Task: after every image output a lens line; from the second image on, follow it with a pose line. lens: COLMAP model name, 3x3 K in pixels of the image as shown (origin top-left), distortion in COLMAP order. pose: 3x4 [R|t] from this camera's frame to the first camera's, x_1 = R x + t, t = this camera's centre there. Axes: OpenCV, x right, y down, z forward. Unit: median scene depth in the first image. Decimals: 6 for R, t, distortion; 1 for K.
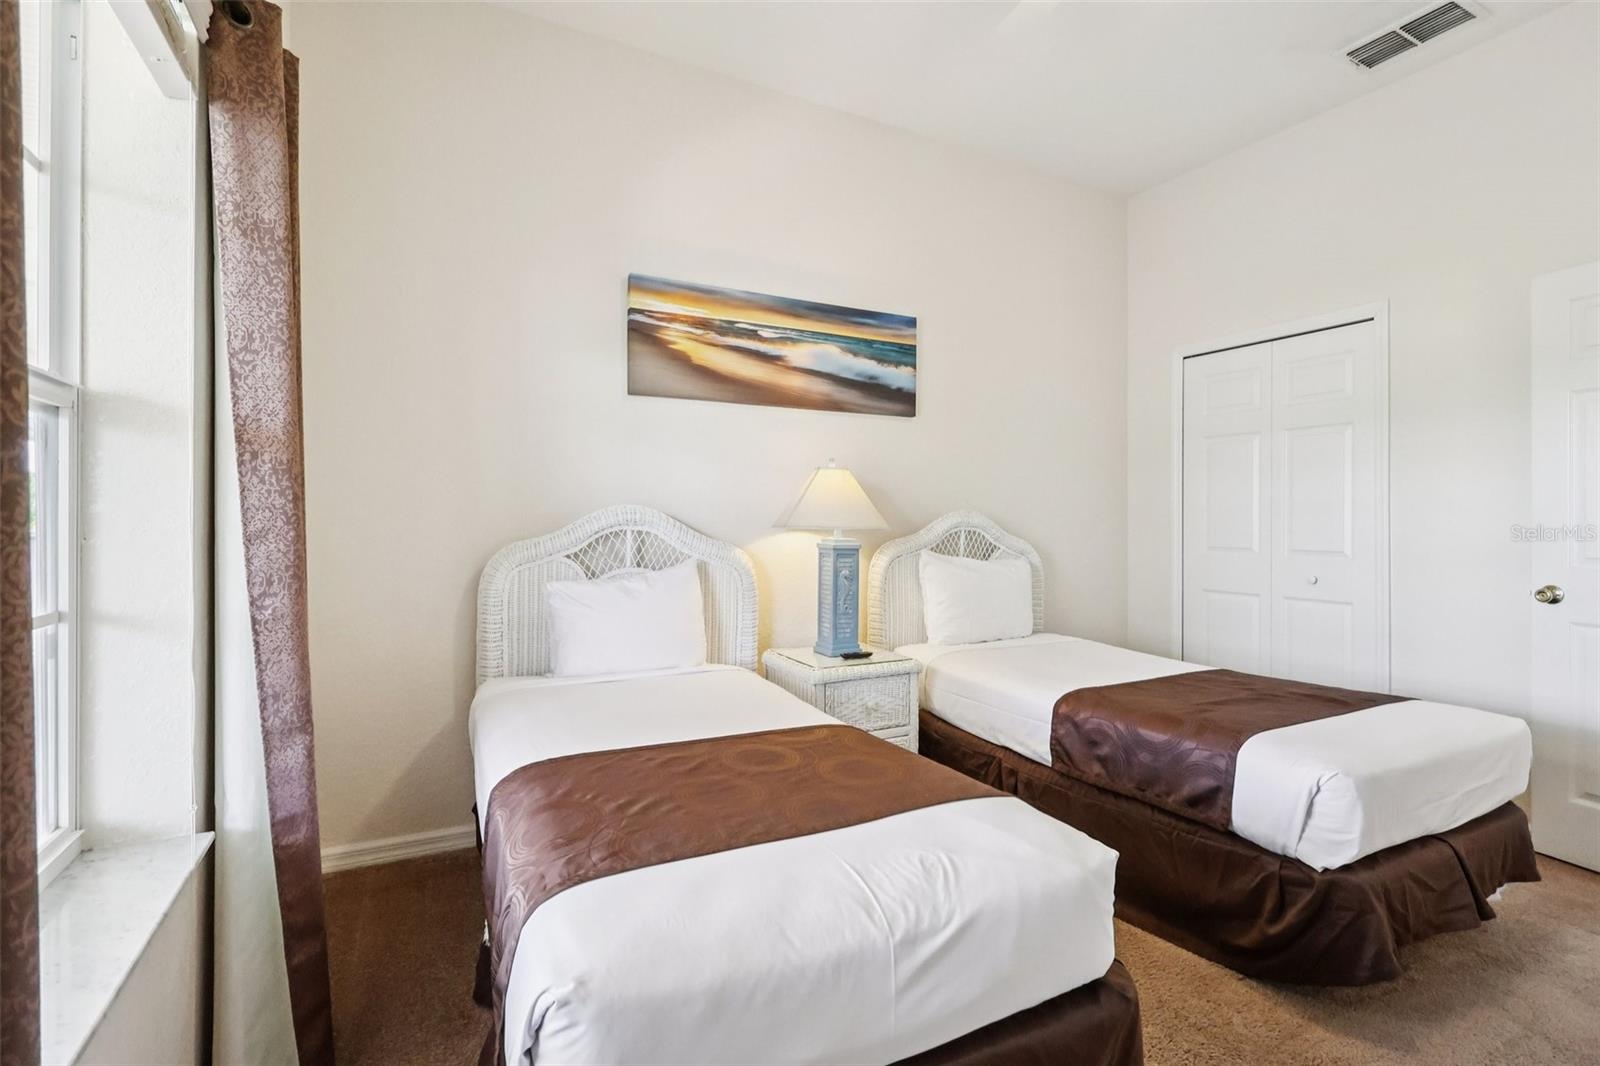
lens RADIAL K [[740.8, 0, 796.9], [0, 740.8, 523.6], [0, 0, 1]] dist [-0.005898, 0.000516]
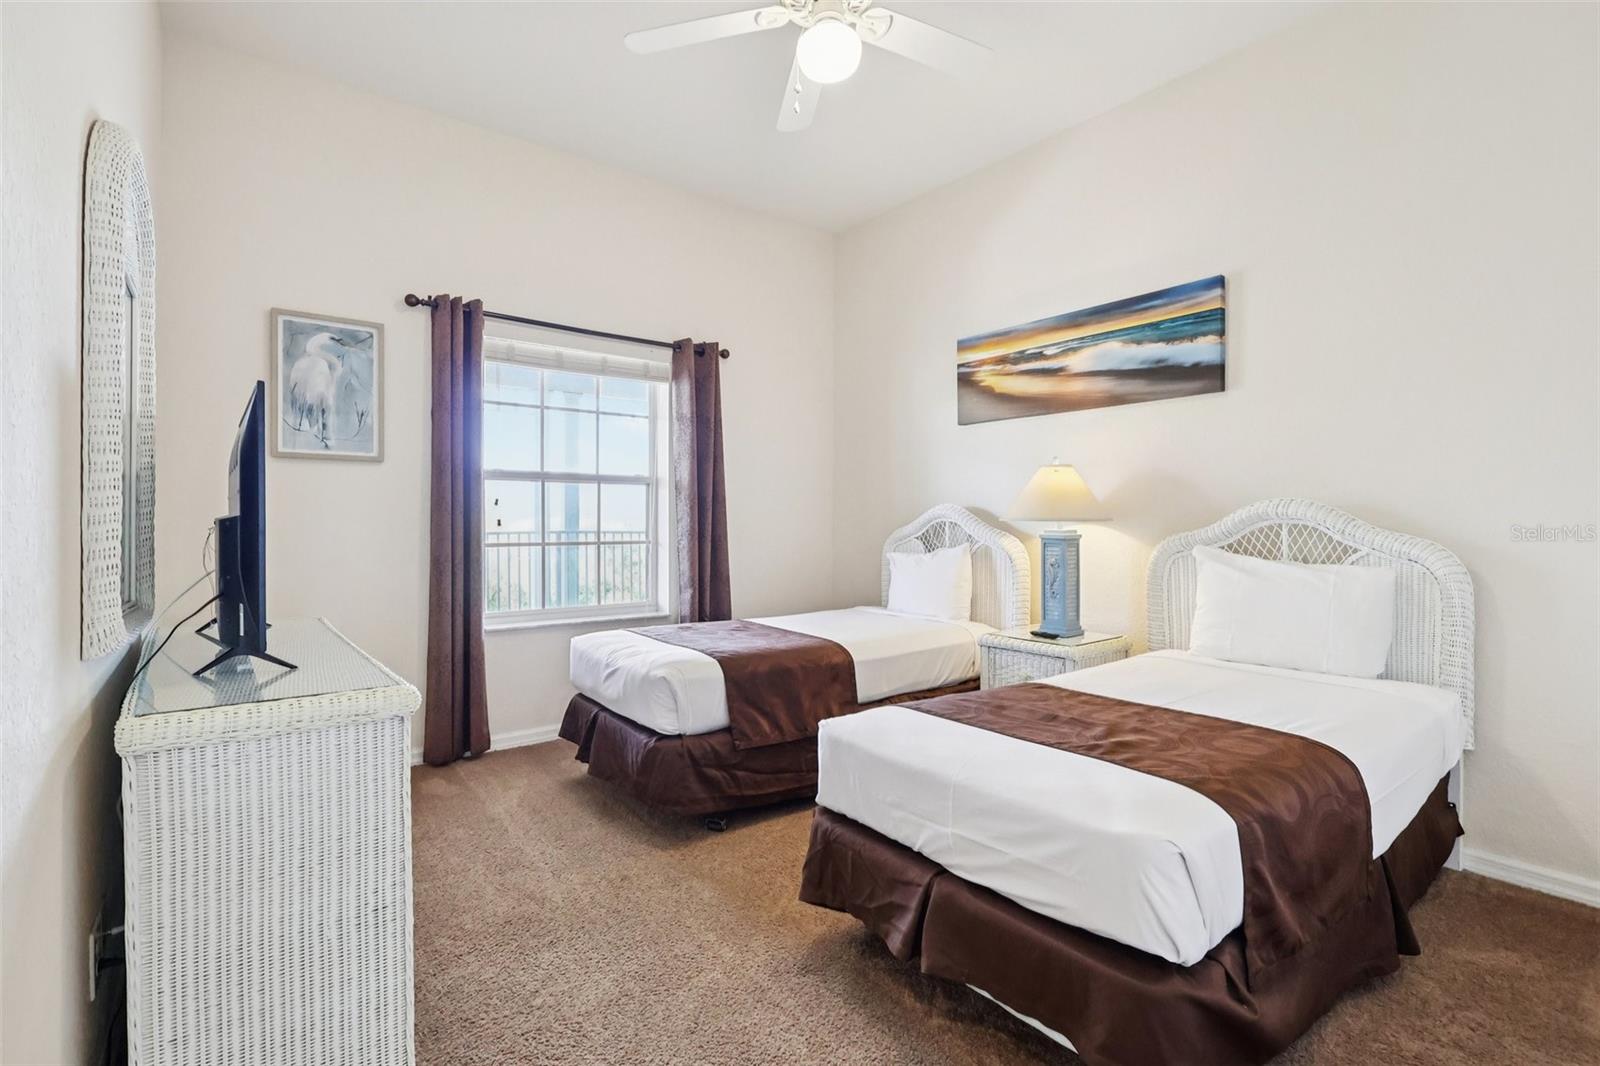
lens RADIAL K [[740.8, 0, 793.9], [0, 740.8, 527.1], [0, 0, 1]] dist [-0.005898, 0.000516]
pose [[0.173202, 0.013423, -0.984795, 0.996694], [0.004262, 0.999888, 0.014378, -0.001385], [0.984877, -0.006688, 0.173125, 0.394138]]
